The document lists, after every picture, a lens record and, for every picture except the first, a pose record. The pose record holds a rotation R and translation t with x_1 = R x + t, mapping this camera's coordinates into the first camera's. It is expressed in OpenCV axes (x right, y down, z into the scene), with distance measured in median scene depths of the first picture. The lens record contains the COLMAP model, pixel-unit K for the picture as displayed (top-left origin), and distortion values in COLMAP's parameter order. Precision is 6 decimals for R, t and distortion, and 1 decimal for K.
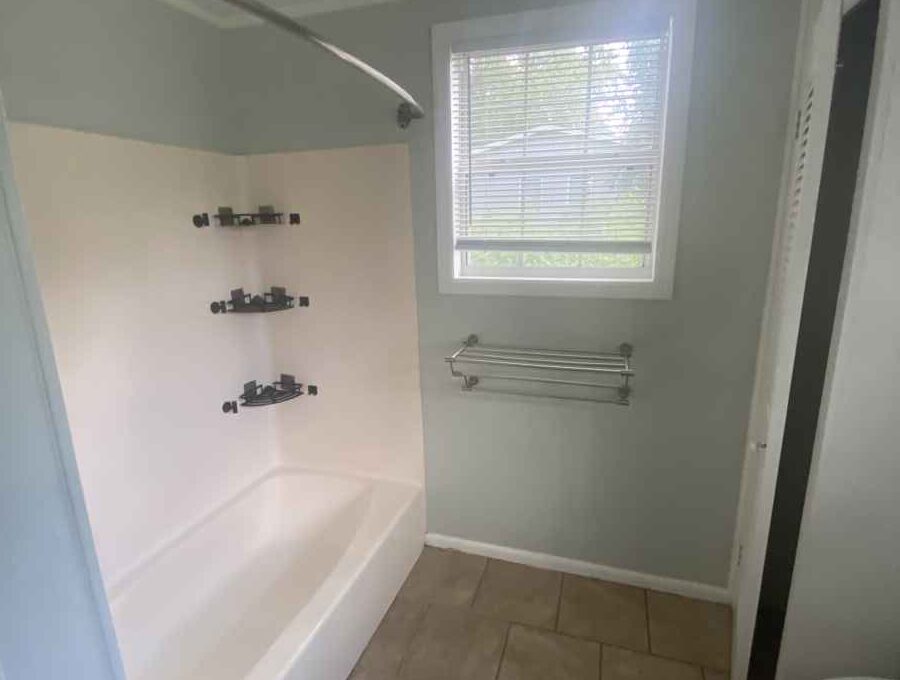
lens RADIAL K [[497.4, 0, 450.0], [0, 497.4, 340.0], [0, 0, 1]] dist [0.072063, -0.060784]
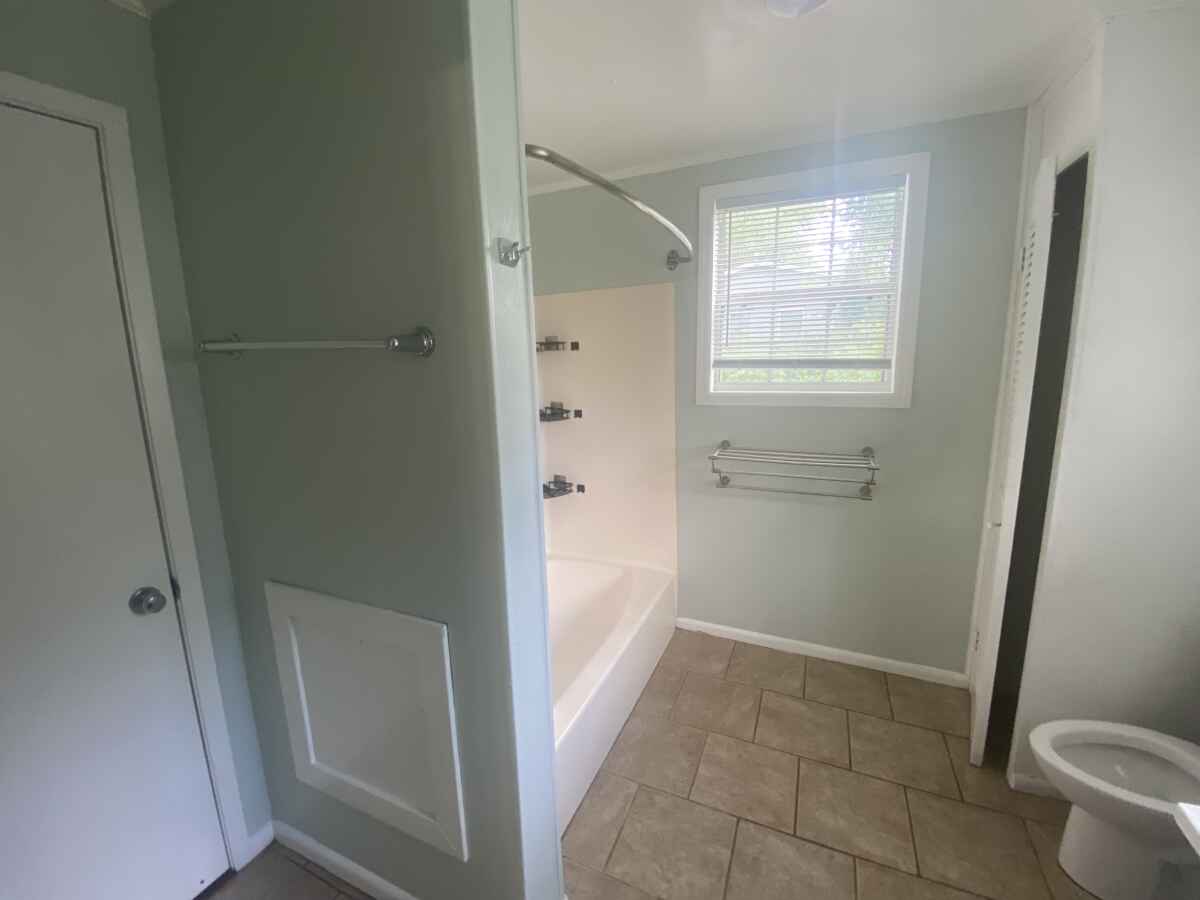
lens RADIAL K [[487.3, 0, 600.5], [0, 487.3, 442.2], [0, 0, 1]] dist [0.049515, -0.037160]
pose [[0.992782, 0.010887, -0.119435, -0.117054], [-0.016931, 0.998620, -0.049710, 0.059626], [0.118729, 0.051373, 0.991597, -0.185674]]
